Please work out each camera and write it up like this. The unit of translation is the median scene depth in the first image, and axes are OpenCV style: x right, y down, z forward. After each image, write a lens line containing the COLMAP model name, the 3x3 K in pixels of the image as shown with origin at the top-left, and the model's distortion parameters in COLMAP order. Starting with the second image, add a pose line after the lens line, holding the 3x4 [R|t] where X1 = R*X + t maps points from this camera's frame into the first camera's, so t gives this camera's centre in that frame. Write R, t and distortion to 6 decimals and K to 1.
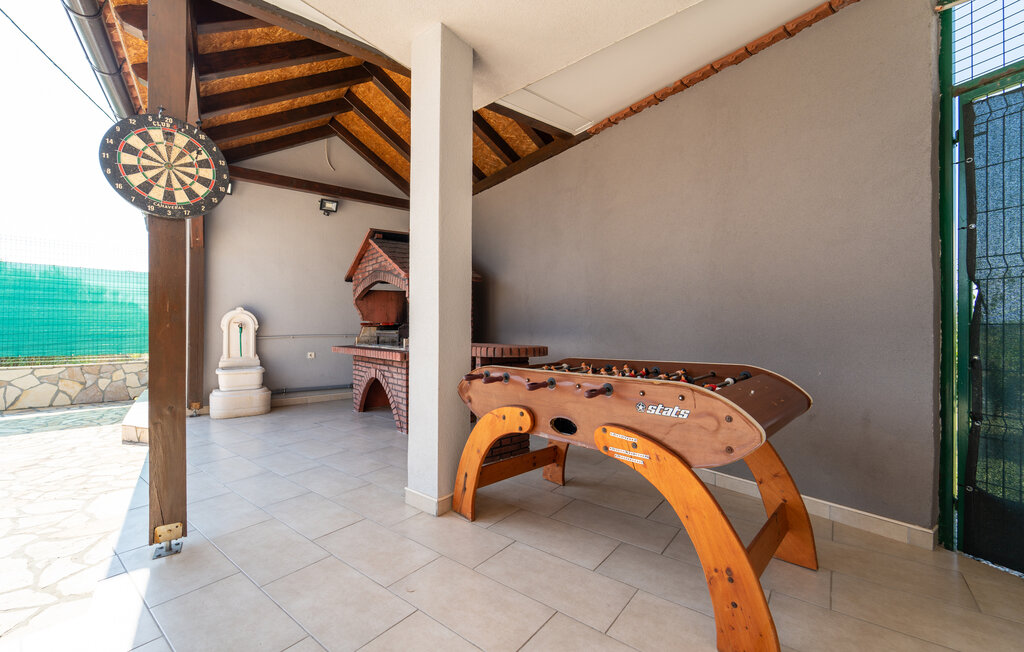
lens RADIAL K [[417.9, 0, 511.0], [0, 417.9, 341.7], [0, 0, 1]] dist [-0.001384, -0.000313]
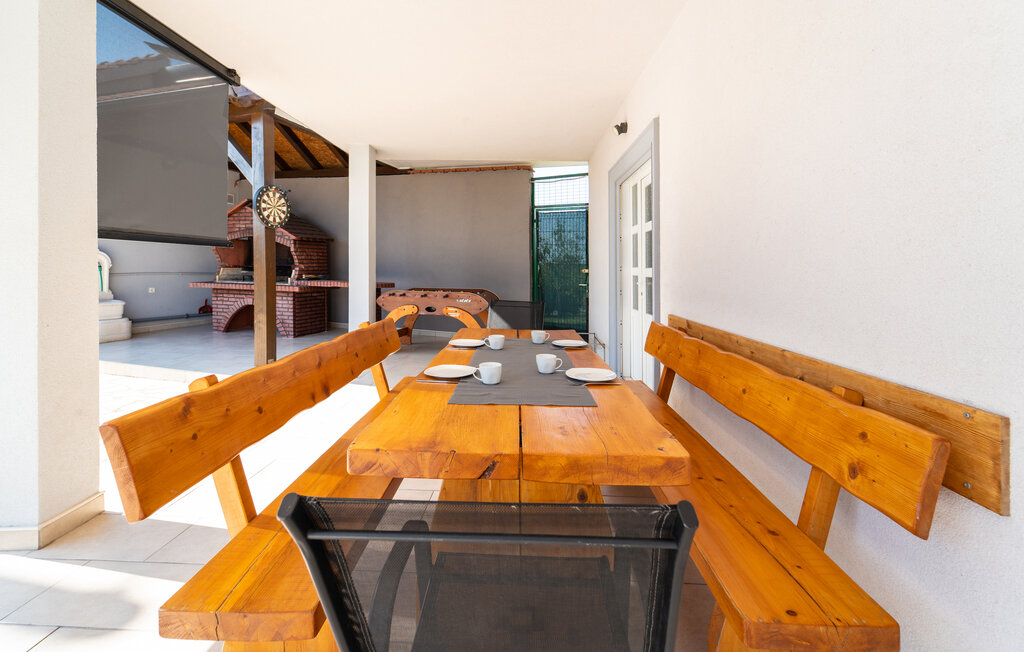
lens RADIAL K [[430.4, 0, 519.3], [0, 430.4, 326.4], [0, 0, 1]] dist [-0.001700, -0.000675]
pose [[0.804272, -0.061754, 0.591044, -1.165830], [-0.006835, 0.993559, 0.113111, -0.030810], [-0.594222, -0.095011, 0.798670, -1.814546]]
